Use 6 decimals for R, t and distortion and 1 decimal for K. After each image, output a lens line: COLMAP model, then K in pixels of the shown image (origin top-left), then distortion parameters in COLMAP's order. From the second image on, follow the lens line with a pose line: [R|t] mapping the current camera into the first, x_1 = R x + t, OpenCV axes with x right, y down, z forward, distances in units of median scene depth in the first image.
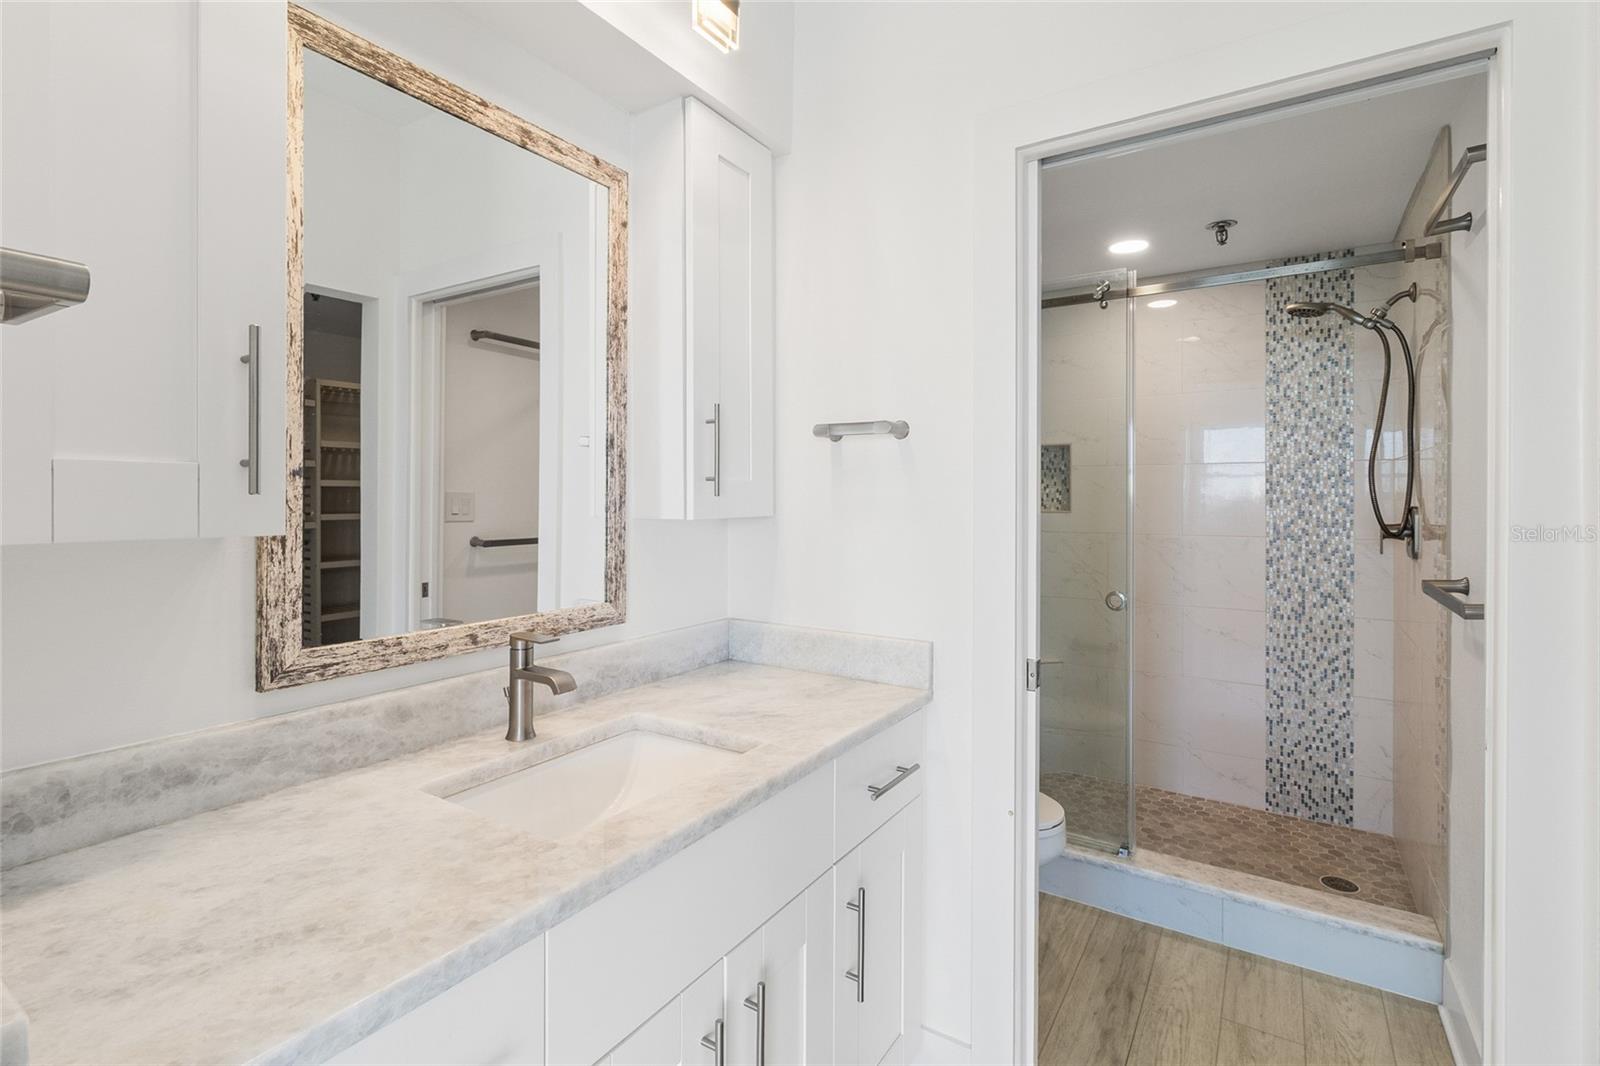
lens RADIAL K [[732.6, 0, 812.2], [0, 732.6, 496.6], [0, 0, 1]] dist [0.000695, -0.000198]
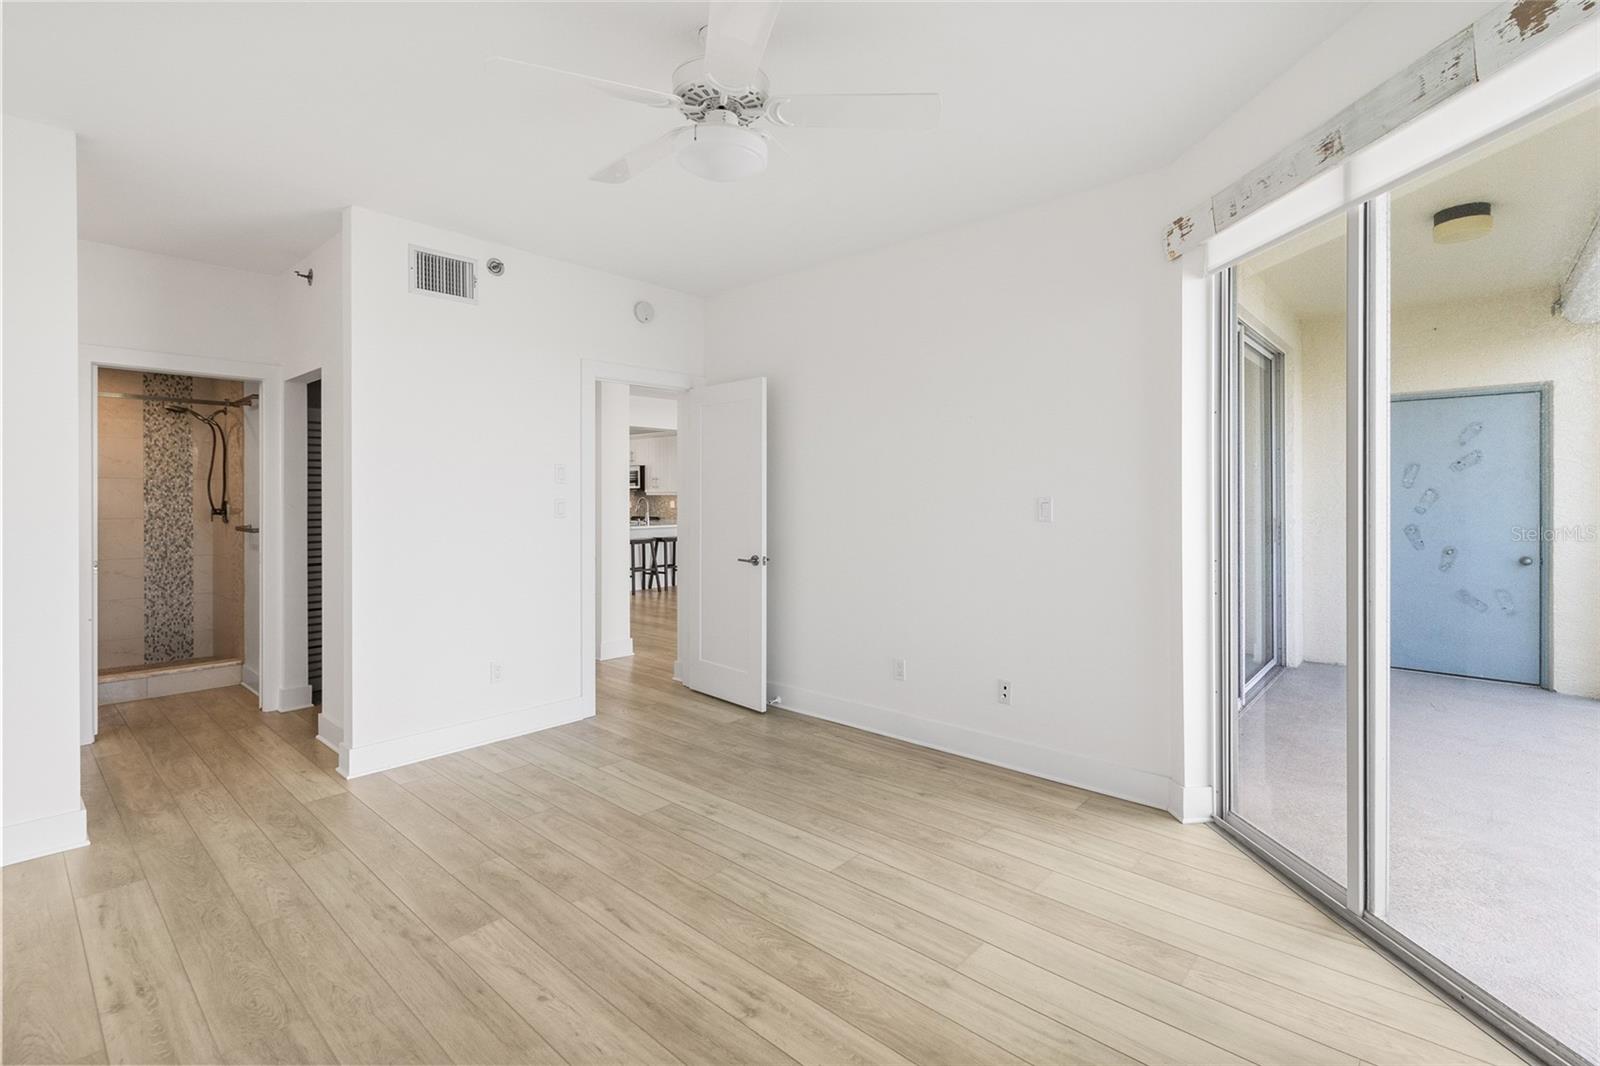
lens RADIAL K [[732.6, 0, 812.2], [0, 732.6, 496.6], [0, 0, 1]] dist [0.000695, -0.000198]
pose [[0.154956, -0.003598, 0.987915, -1.000830], [0.001623, 0.999993, 0.003388, -0.004562], [-0.987920, 0.001079, 0.154961, -1.013206]]
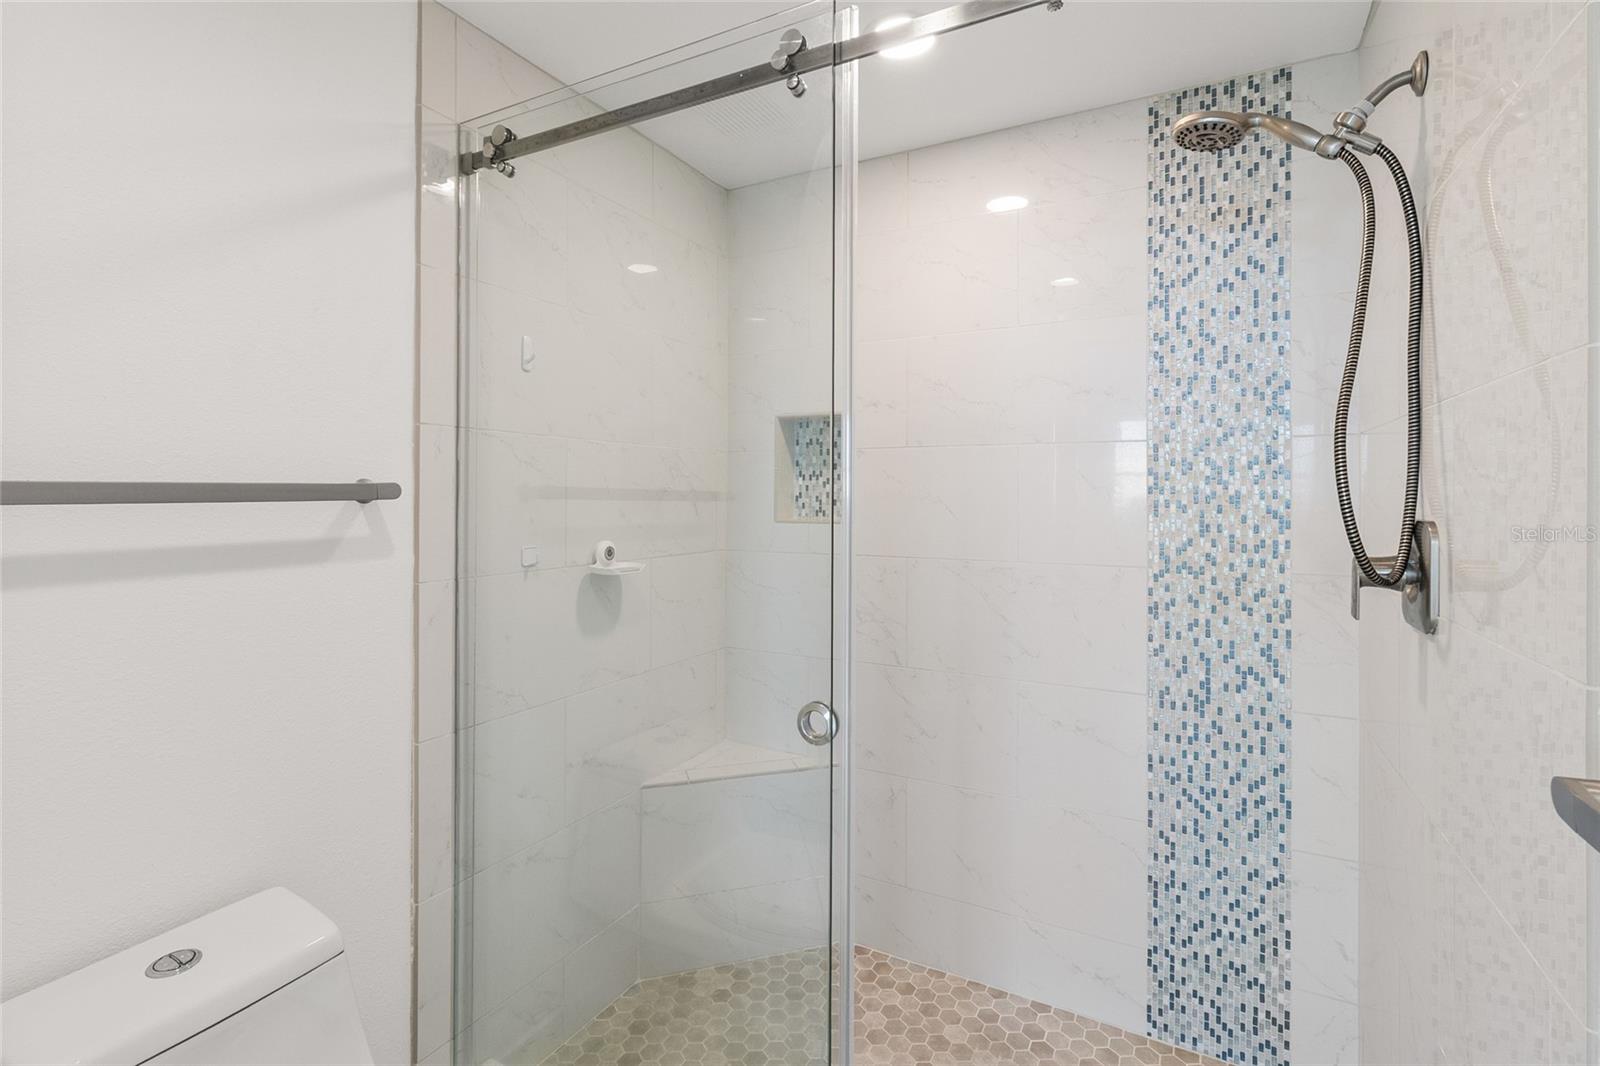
lens RADIAL K [[732.6, 0, 812.2], [0, 732.6, 496.6], [0, 0, 1]] dist [0.000695, -0.000198]
pose [[0.996450, 0.001938, 0.084170, 0.311964], [-0.001704, 0.999994, -0.002853, 0.000302], [-0.084175, 0.002700, 0.996447, 0.452155]]
